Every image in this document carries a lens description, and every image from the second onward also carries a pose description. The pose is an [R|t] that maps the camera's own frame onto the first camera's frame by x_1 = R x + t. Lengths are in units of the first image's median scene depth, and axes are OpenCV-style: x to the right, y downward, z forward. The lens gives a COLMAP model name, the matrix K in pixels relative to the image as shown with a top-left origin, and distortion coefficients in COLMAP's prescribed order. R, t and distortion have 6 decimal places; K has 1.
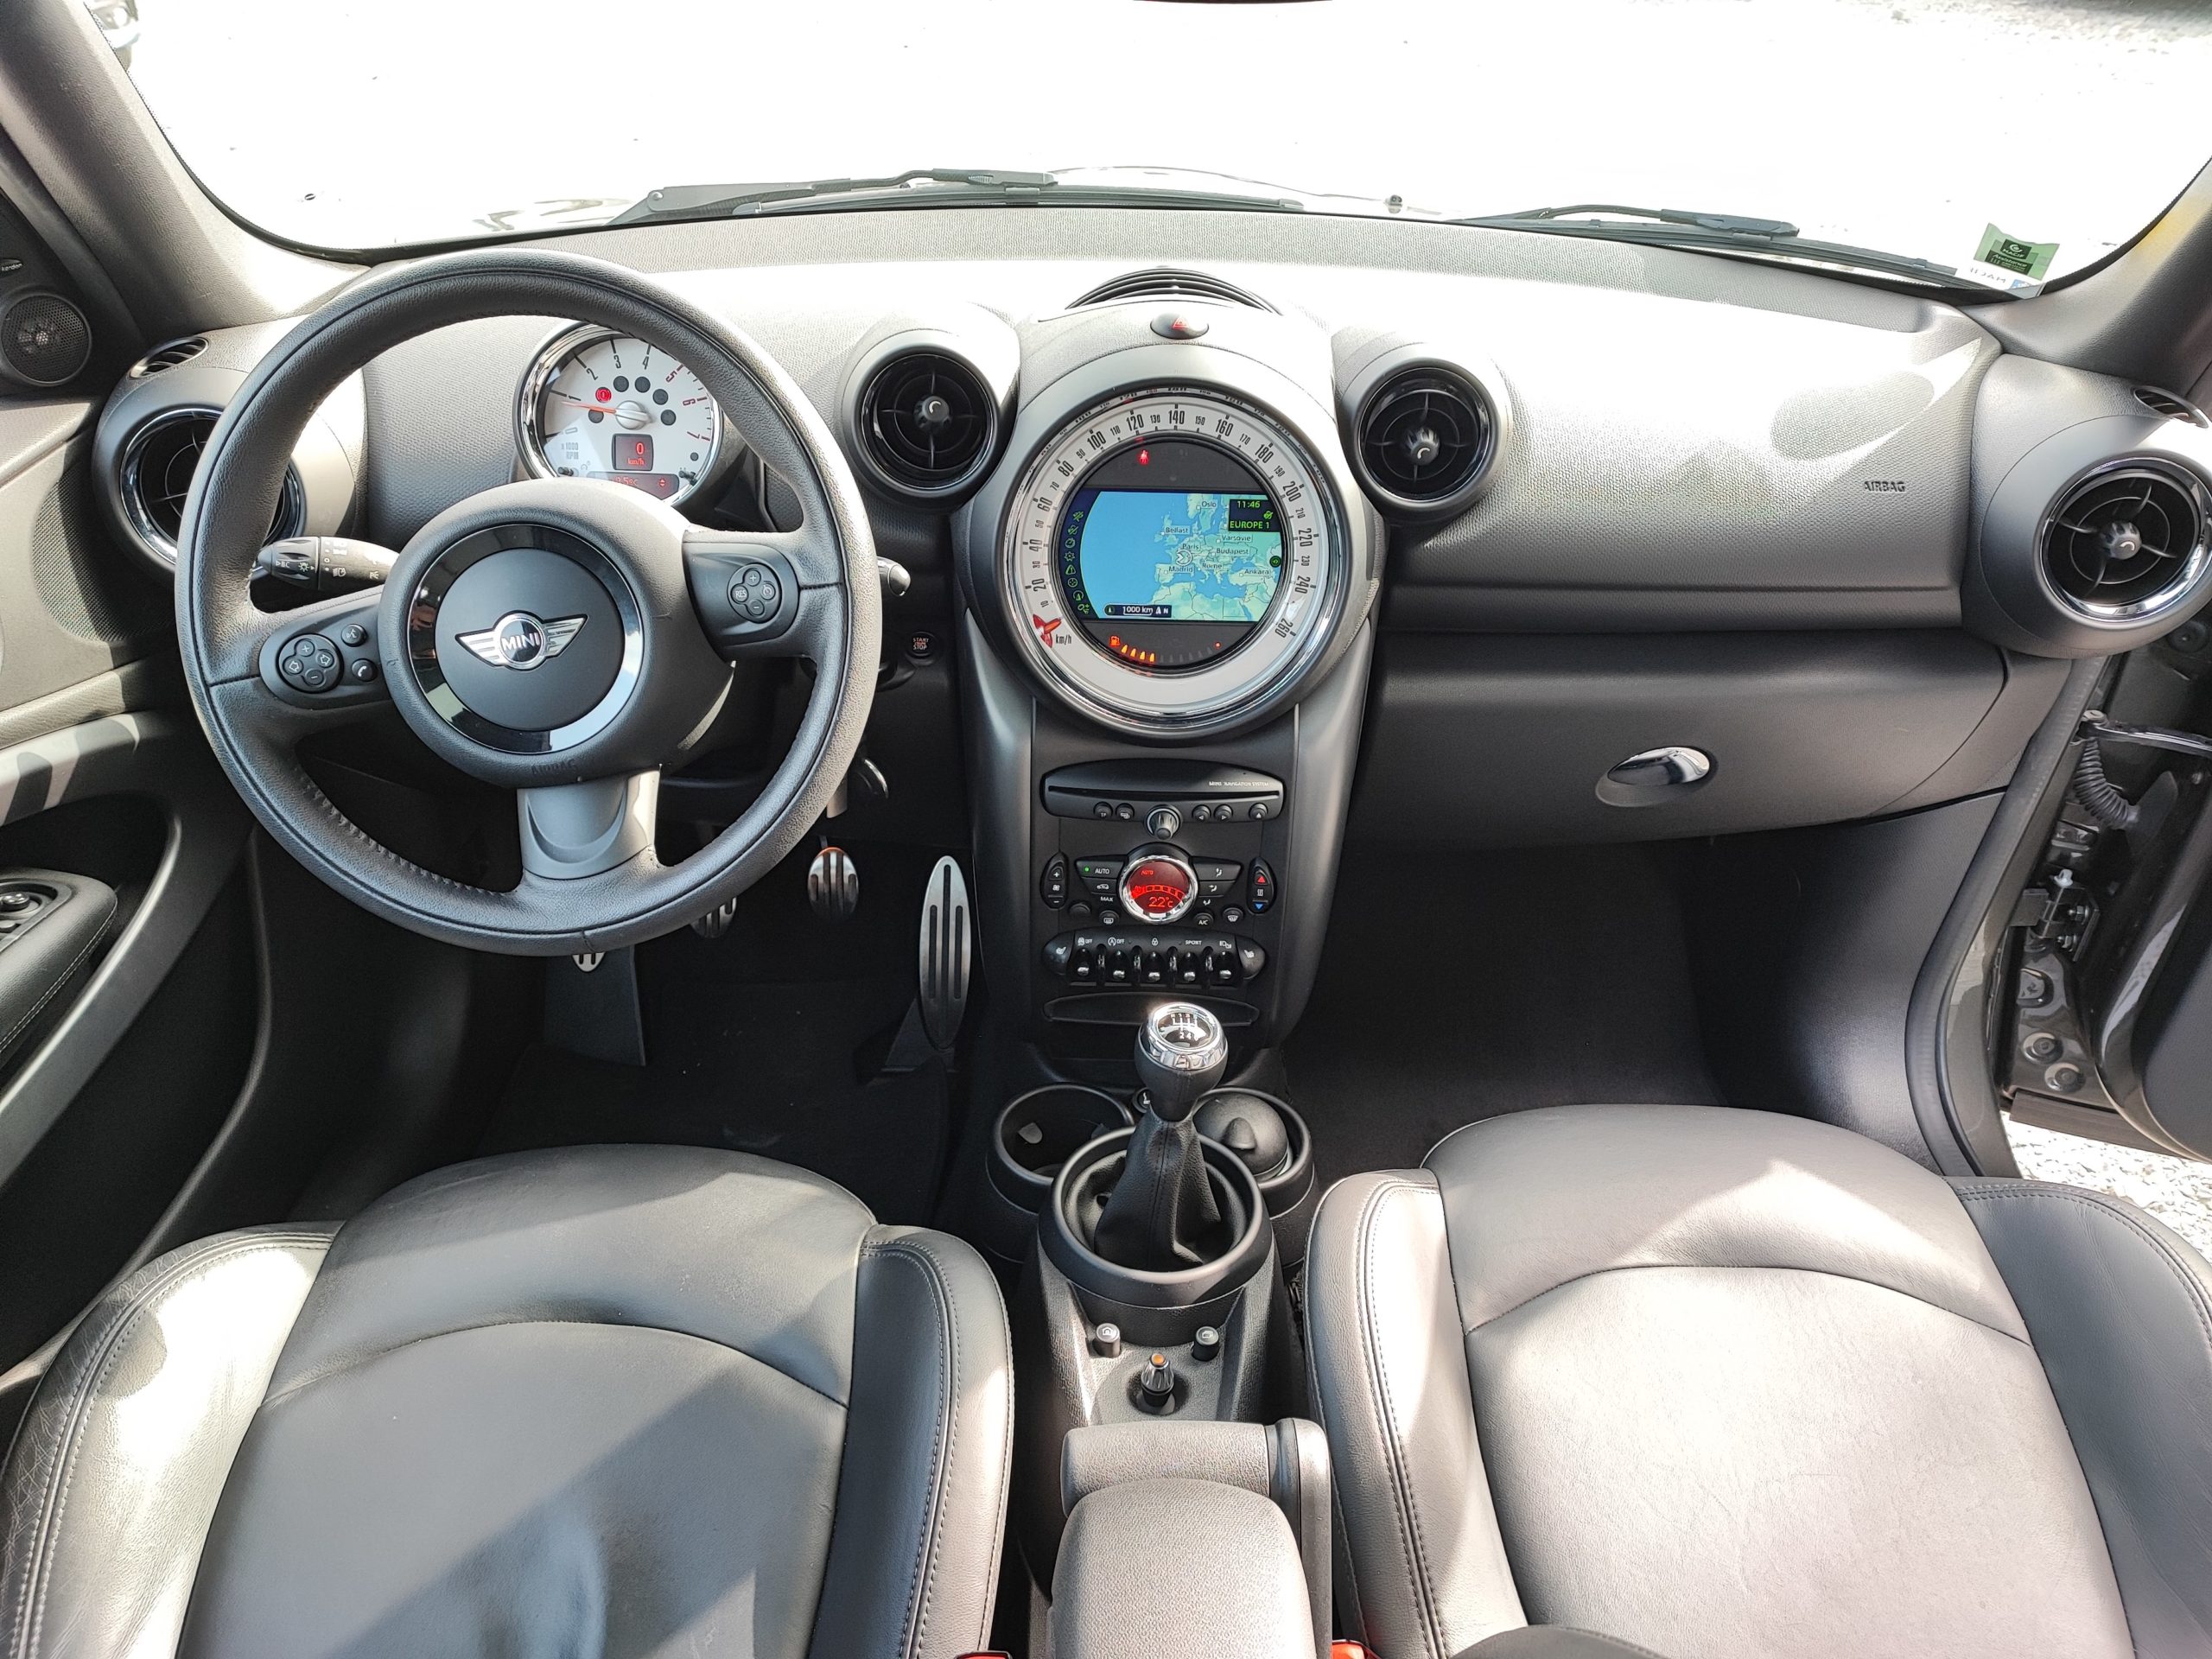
lens RADIAL K [[1576.0, 0, 1101.1], [0, 1576.0, 826.7], [0, 0, 1]] dist [0.036321, -0.037834]
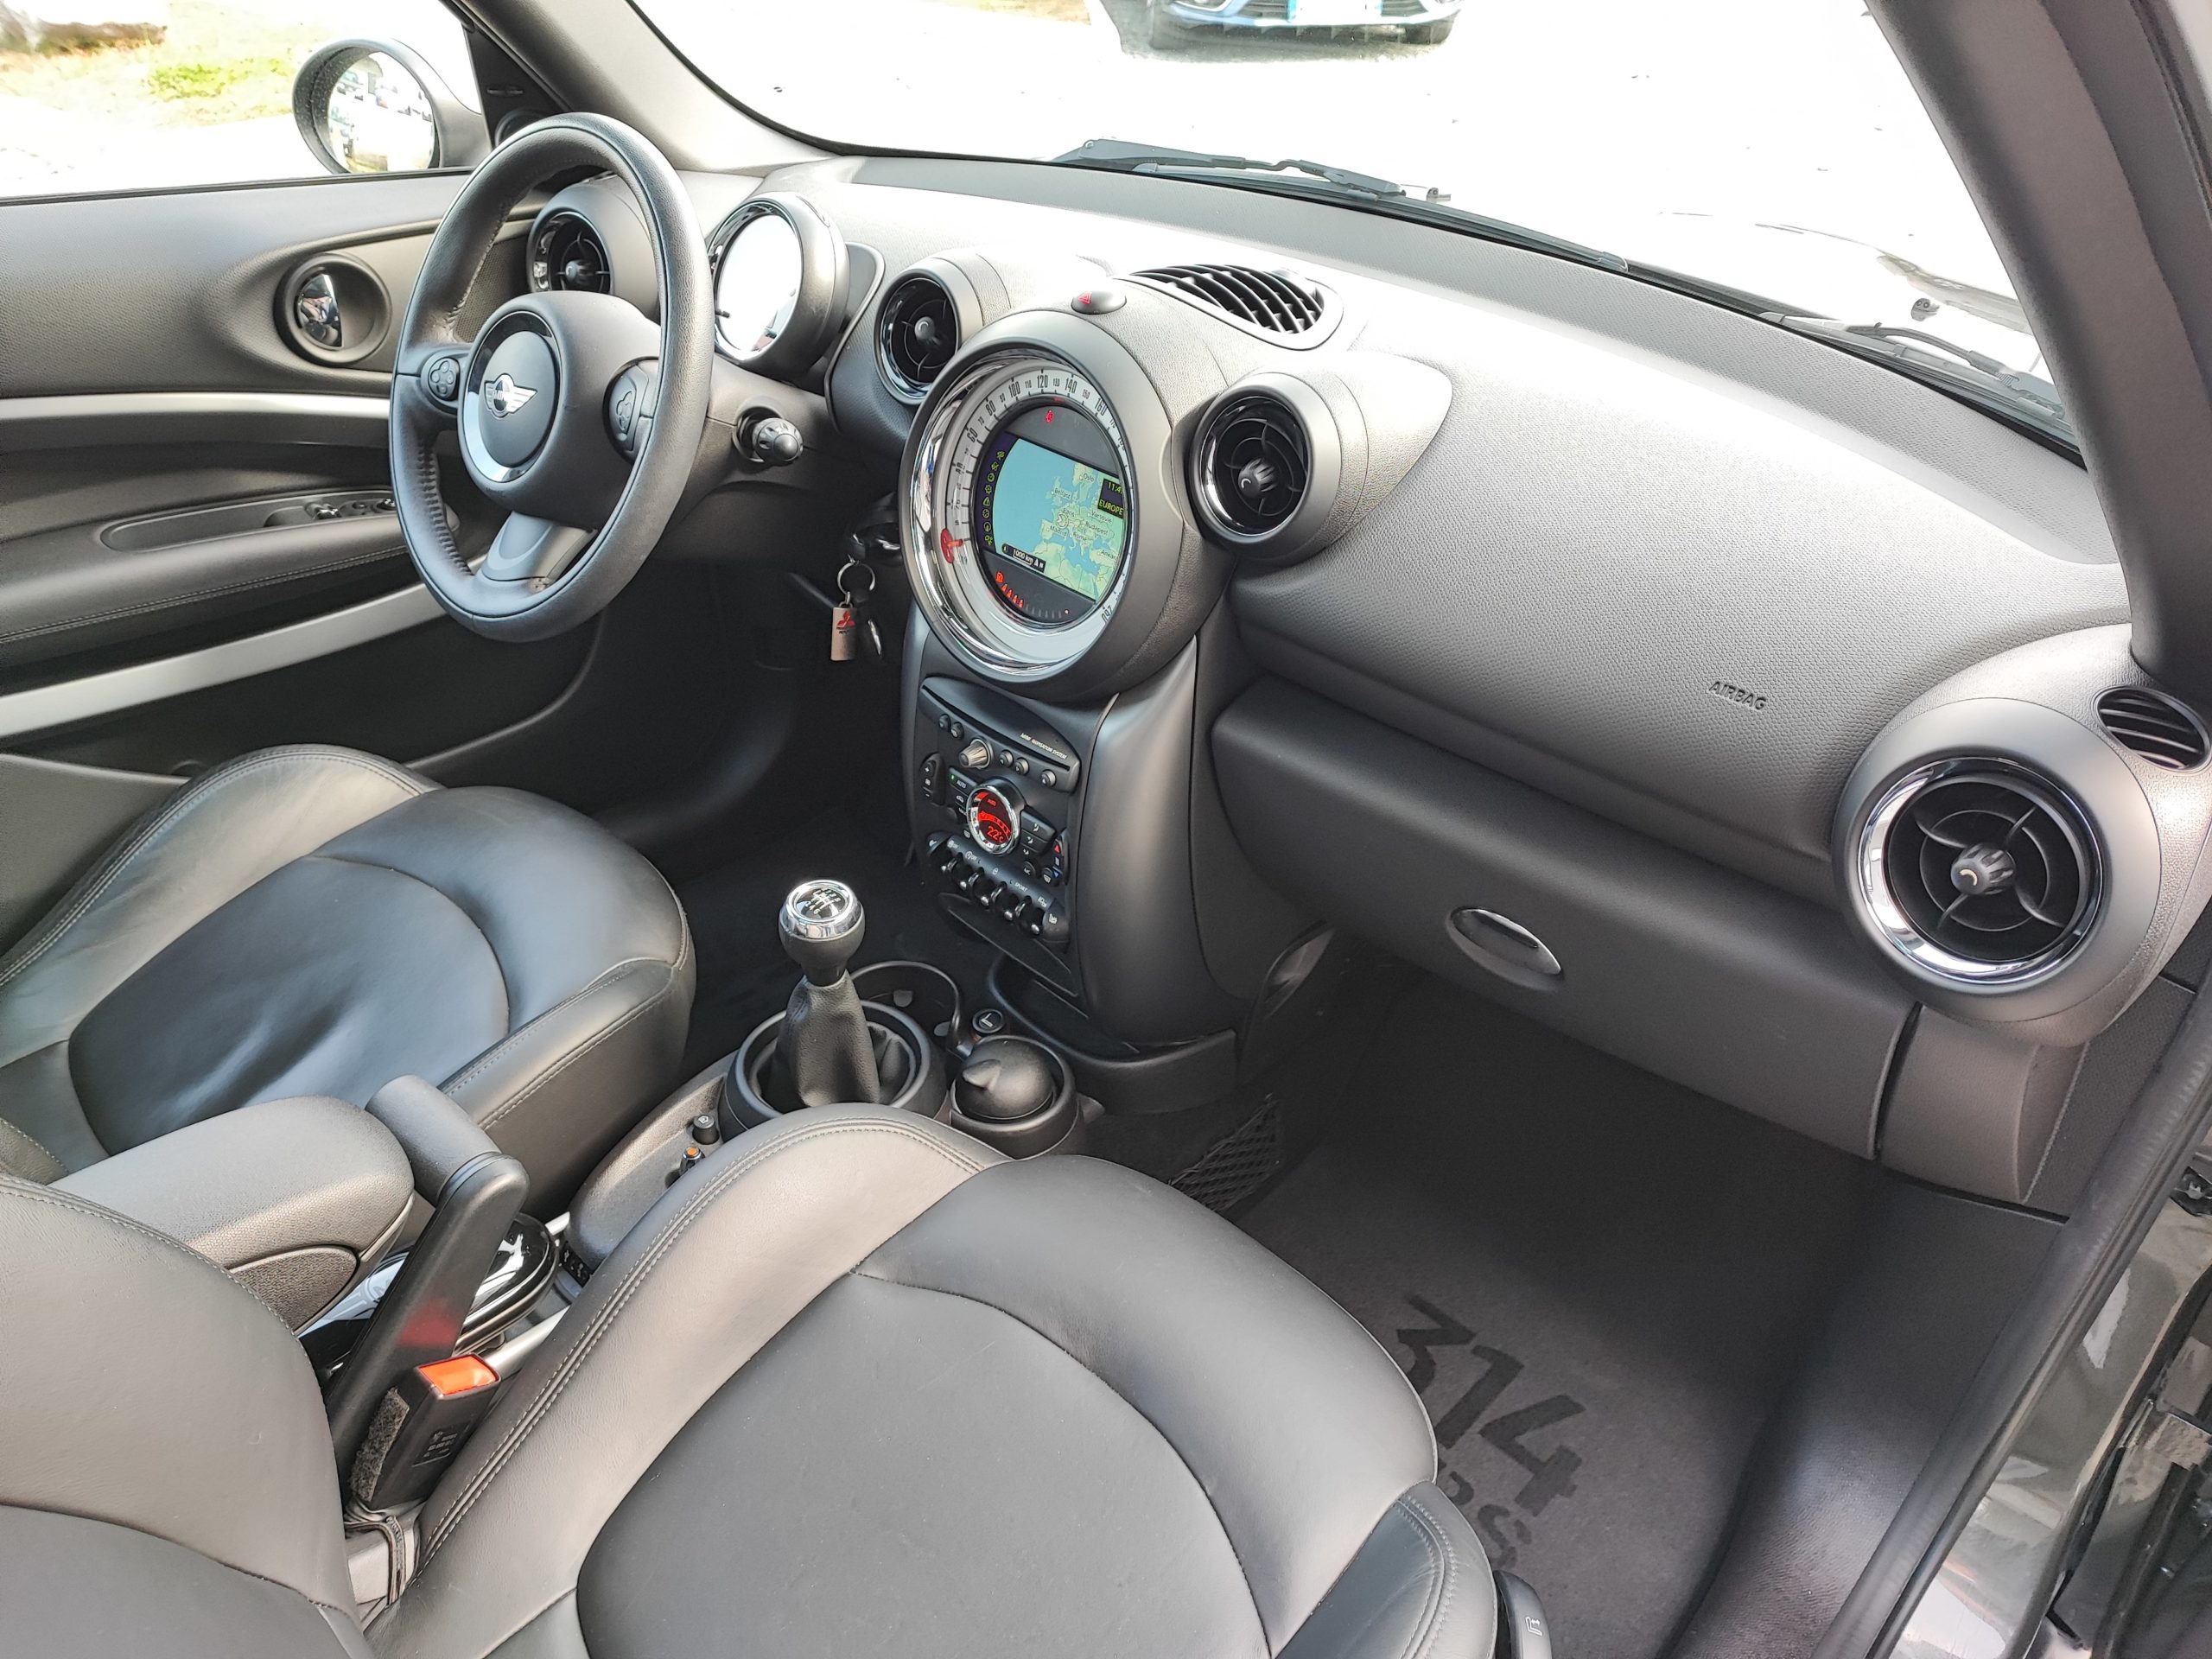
lens RADIAL K [[1576.0, 0, 1099.8], [0, 1576.0, 829.0], [0, 0, 1]] dist [0.036321, -0.037834]
pose [[0.711139, 0.399067, -0.578815, 0.762599], [-0.403991, 0.905746, 0.128123, -0.130012], [0.575389, 0.142723, 0.805331, 0.199312]]
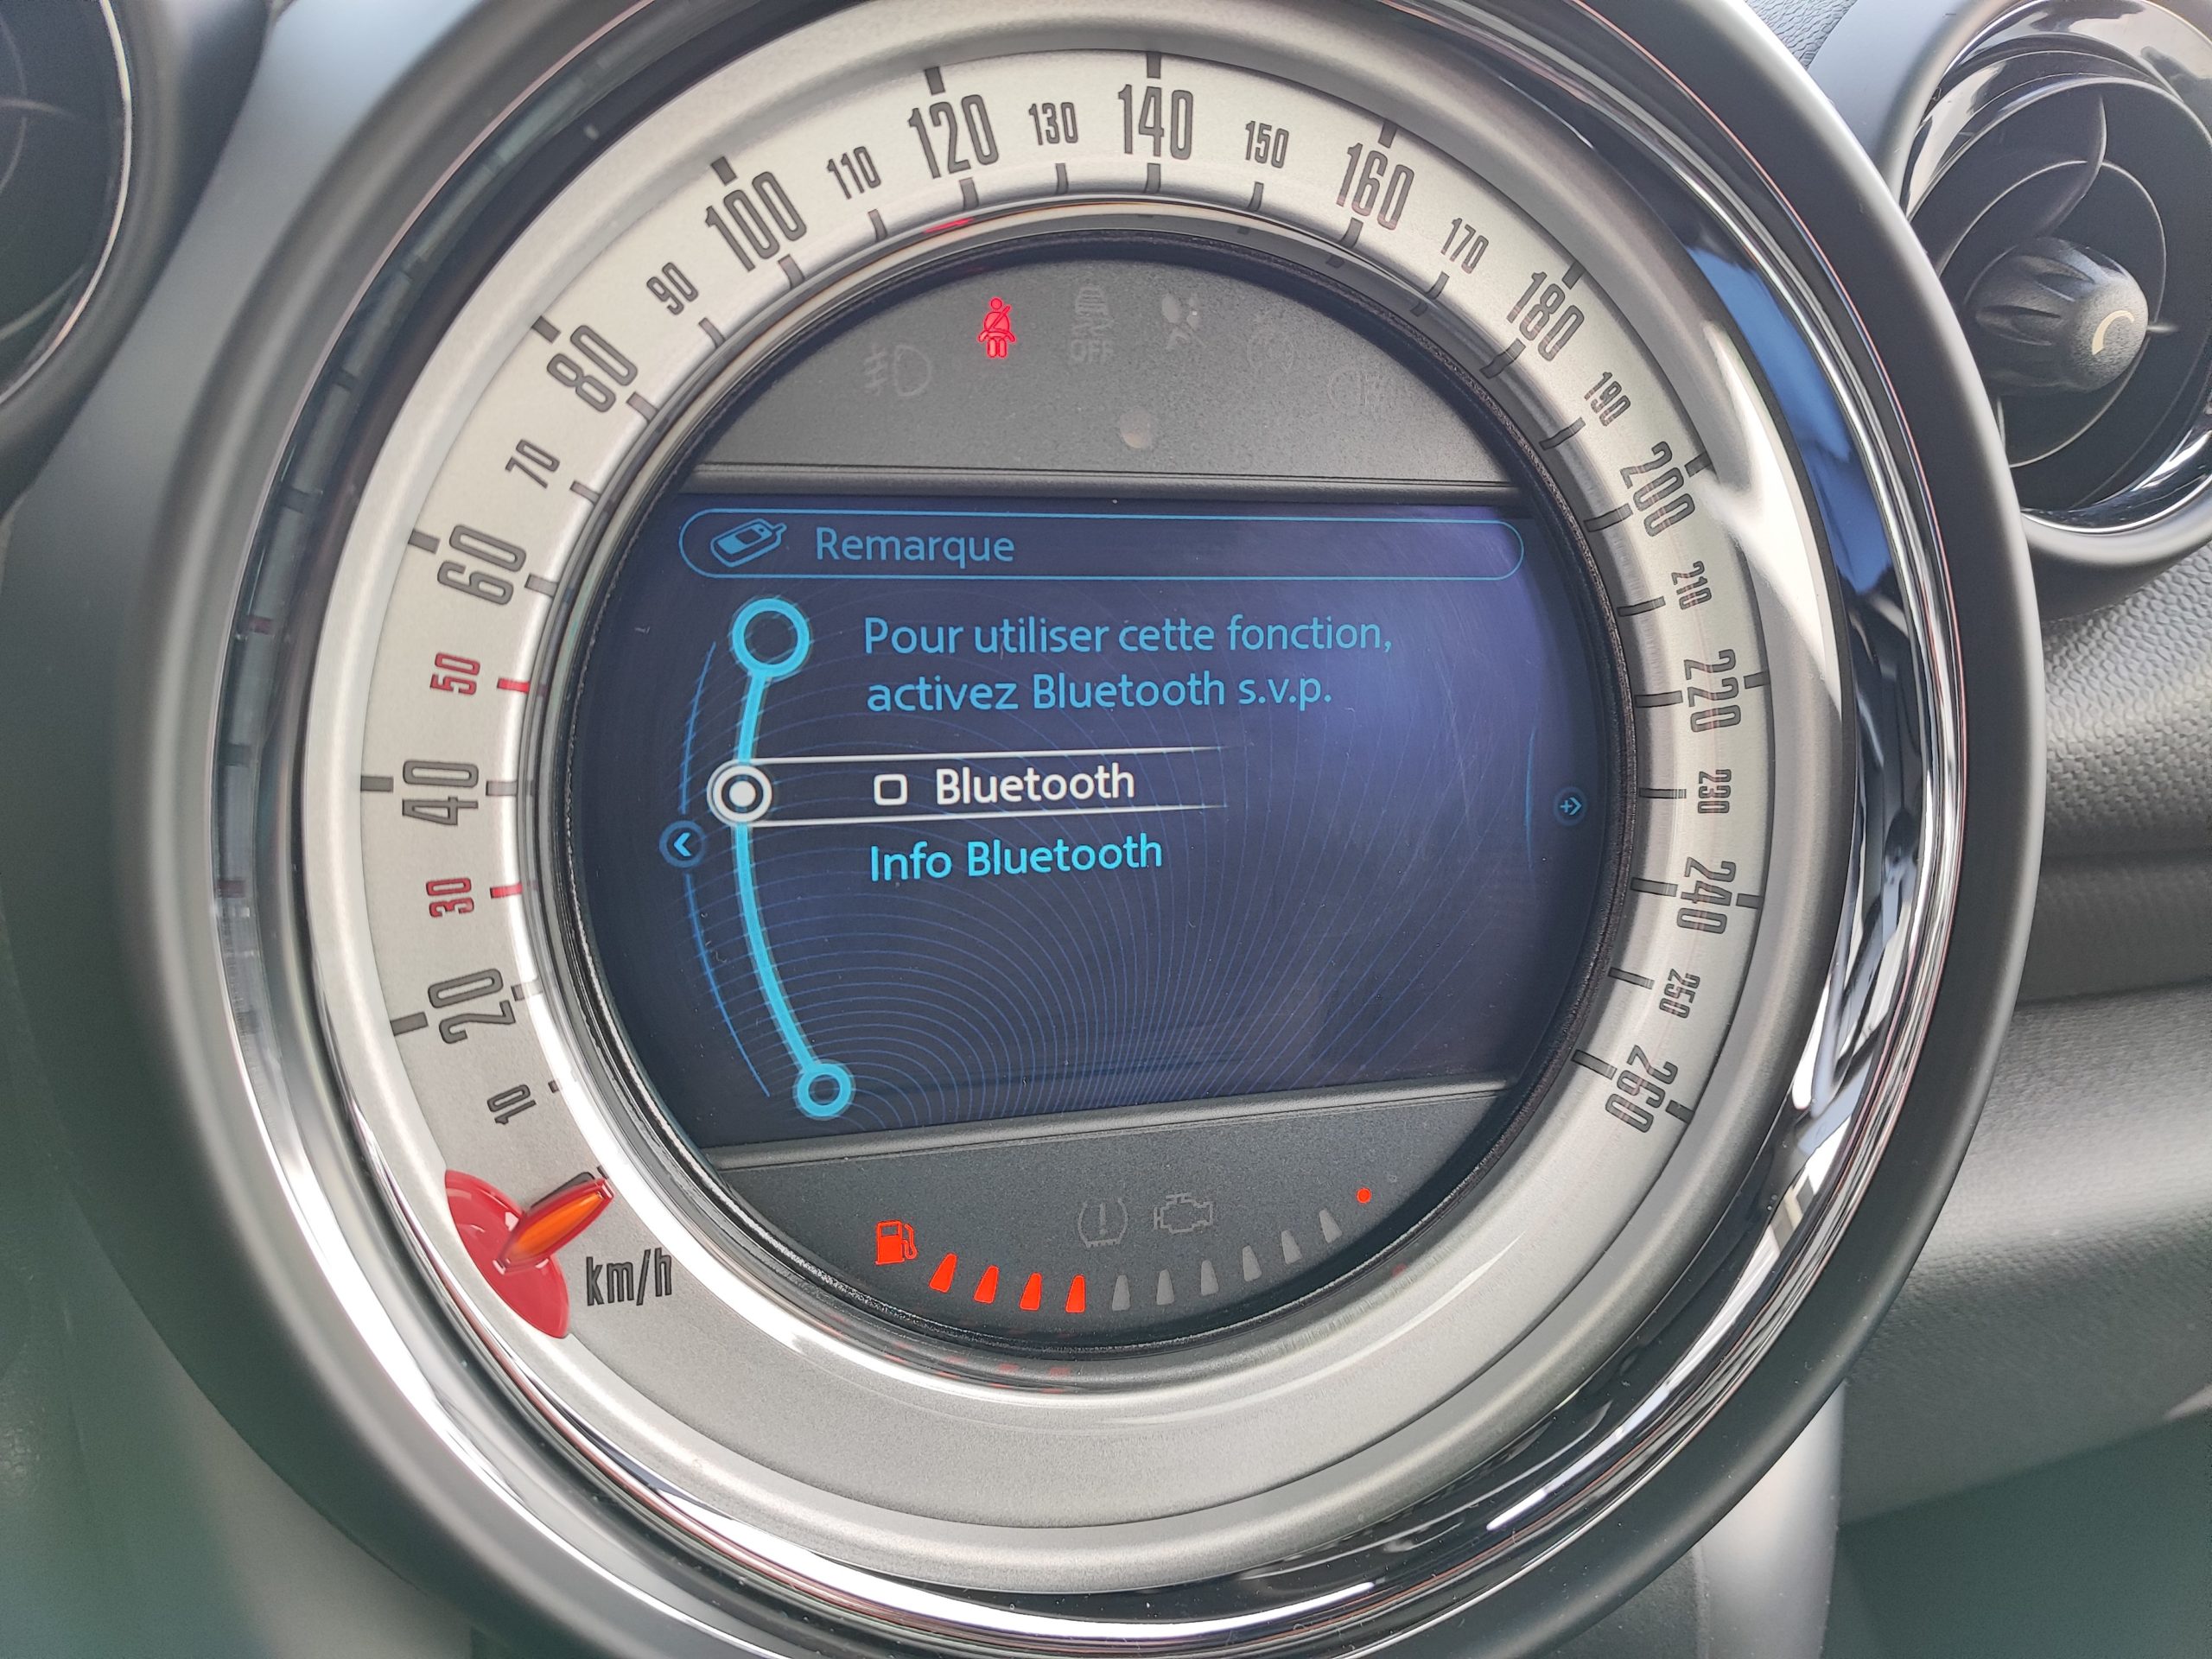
lens RADIAL K [[1576.0, 0, 1103.7], [0, 1576.0, 818.4], [0, 0, 1]] dist [0.036321, -0.037834]
pose [[0.963430, -0.057598, 0.261697, -0.015887], [0.116418, 0.969610, -0.215183, -0.126327], [-0.241349, 0.237780, 0.940857, 0.805777]]
